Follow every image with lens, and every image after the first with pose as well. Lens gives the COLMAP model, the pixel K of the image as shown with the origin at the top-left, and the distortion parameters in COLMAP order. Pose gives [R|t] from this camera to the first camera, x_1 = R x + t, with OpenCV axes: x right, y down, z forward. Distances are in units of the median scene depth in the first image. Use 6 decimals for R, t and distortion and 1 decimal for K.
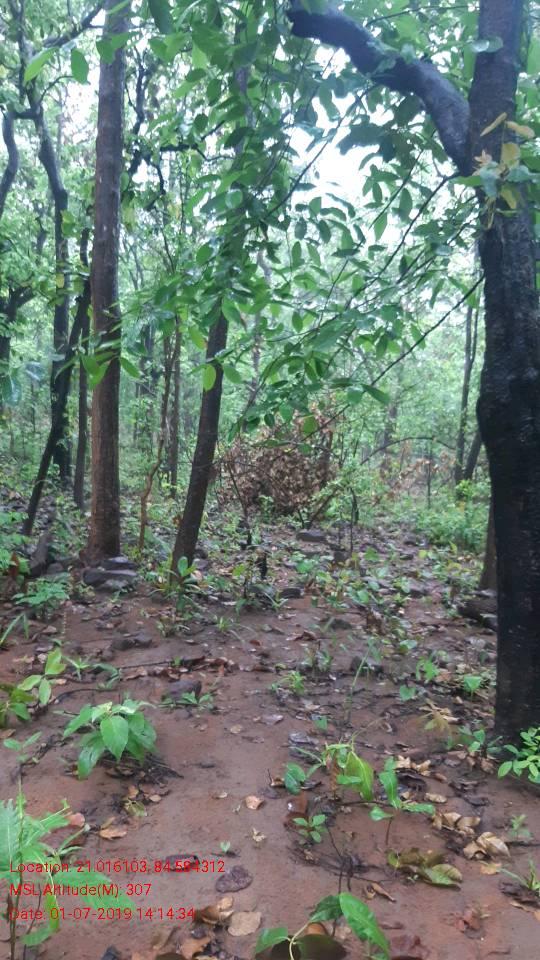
lens RADIAL K [[769.6, 0, 276.3], [0, 769.6, 482.0], [0, 0, 1]] dist [0.072905, -0.172355]
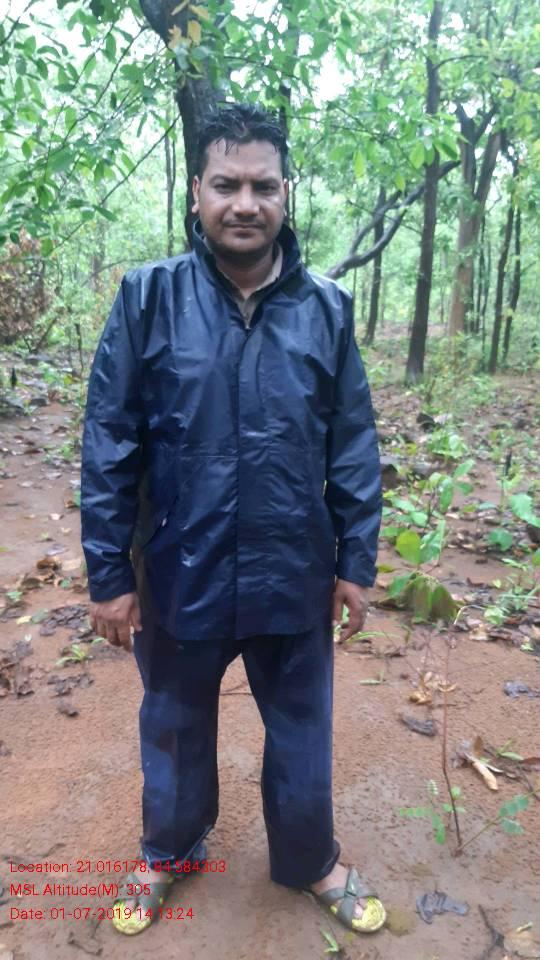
lens RADIAL K [[769.6, 0, 276.3], [0, 769.6, 482.0], [0, 0, 1]] dist [0.072905, -0.172355]
pose [[0.932220, -0.130845, 0.337411, -0.078761], [0.056141, 0.973350, 0.222347, 0.037023], [-0.357512, -0.188333, 0.914722, -0.277872]]
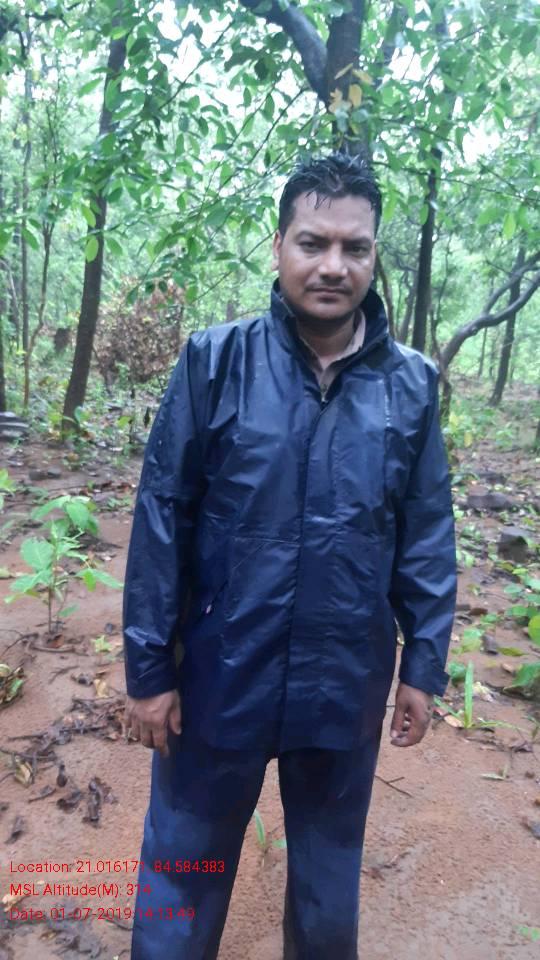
lens RADIAL K [[769.6, 0, 276.3], [0, 769.6, 482.0], [0, 0, 1]] dist [0.072905, -0.172355]
pose [[0.978175, -0.030729, 0.205500, -0.088368], [-0.002238, 0.987388, 0.158301, 0.028498], [-0.207773, -0.155306, 0.965769, -0.259673]]
